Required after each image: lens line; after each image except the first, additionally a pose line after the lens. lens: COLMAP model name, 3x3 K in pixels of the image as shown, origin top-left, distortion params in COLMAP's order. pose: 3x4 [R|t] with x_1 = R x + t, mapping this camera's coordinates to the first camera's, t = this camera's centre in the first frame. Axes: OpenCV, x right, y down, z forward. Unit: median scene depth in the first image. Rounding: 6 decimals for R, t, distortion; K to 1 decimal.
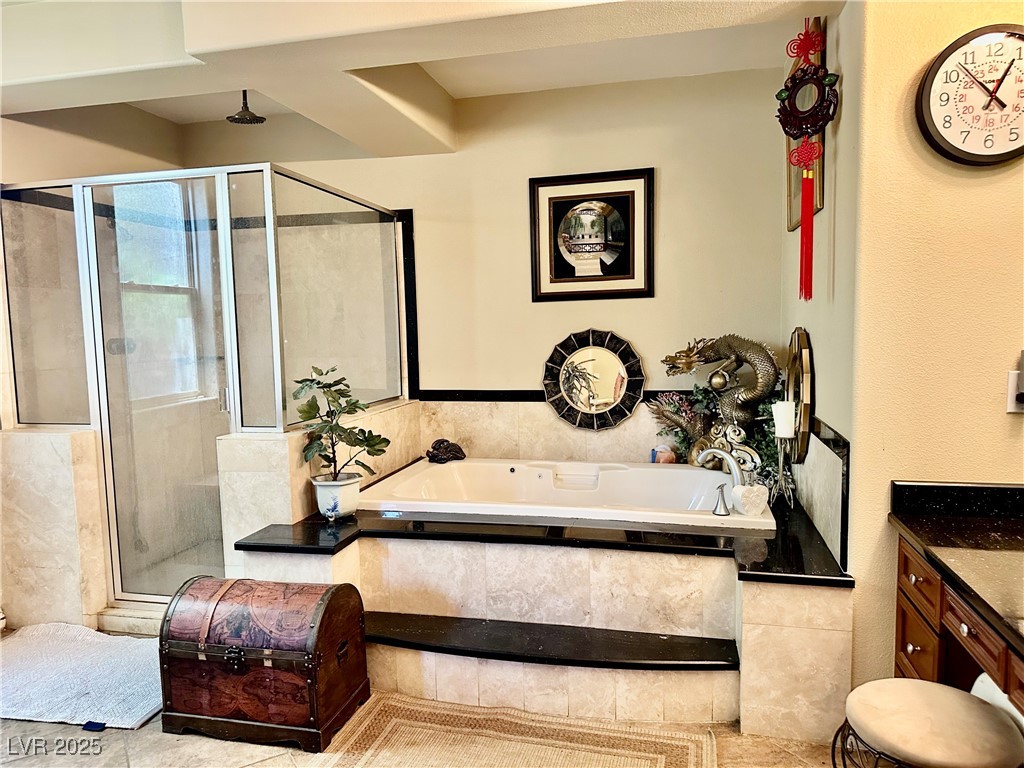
lens RADIAL K [[709.9, 0, 504.8], [0, 709.9, 388.9], [0, 0, 1]] dist [0.091881, -0.137984]
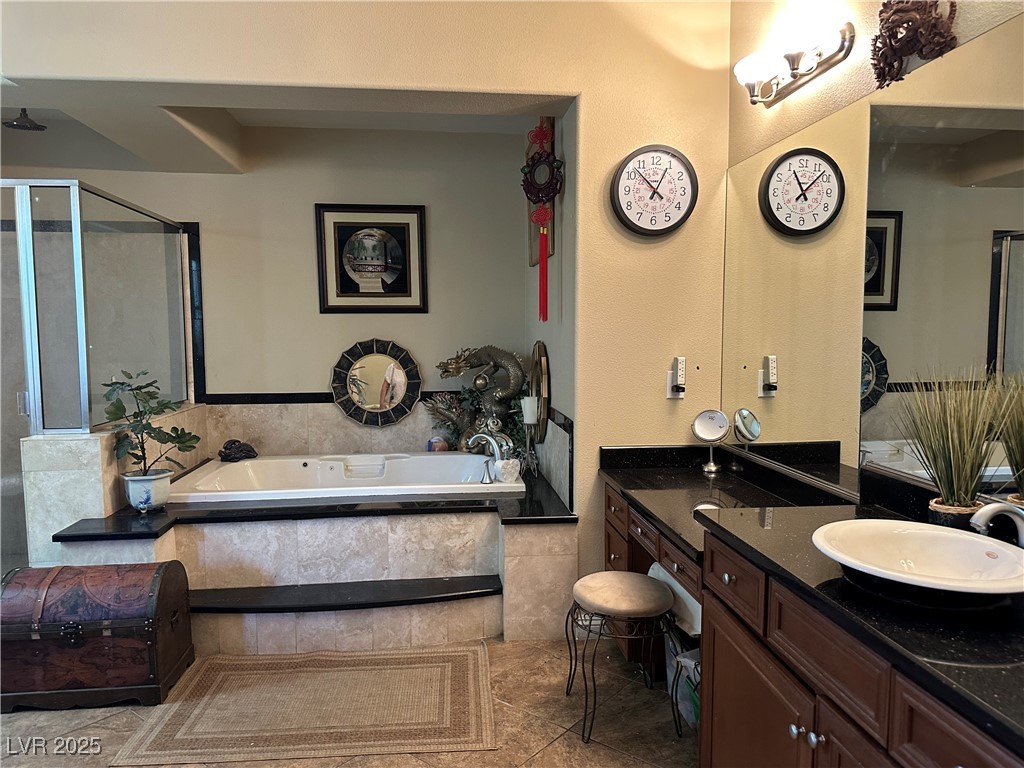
lens RADIAL K [[709.9, 0, 504.8], [0, 709.9, 388.9], [0, 0, 1]] dist [0.091881, -0.137984]
pose [[0.942260, -0.011027, 0.334702, -0.090547], [0.015436, 0.999826, -0.010514, 0.016961], [-0.334527, 0.015074, 0.942266, -0.213318]]
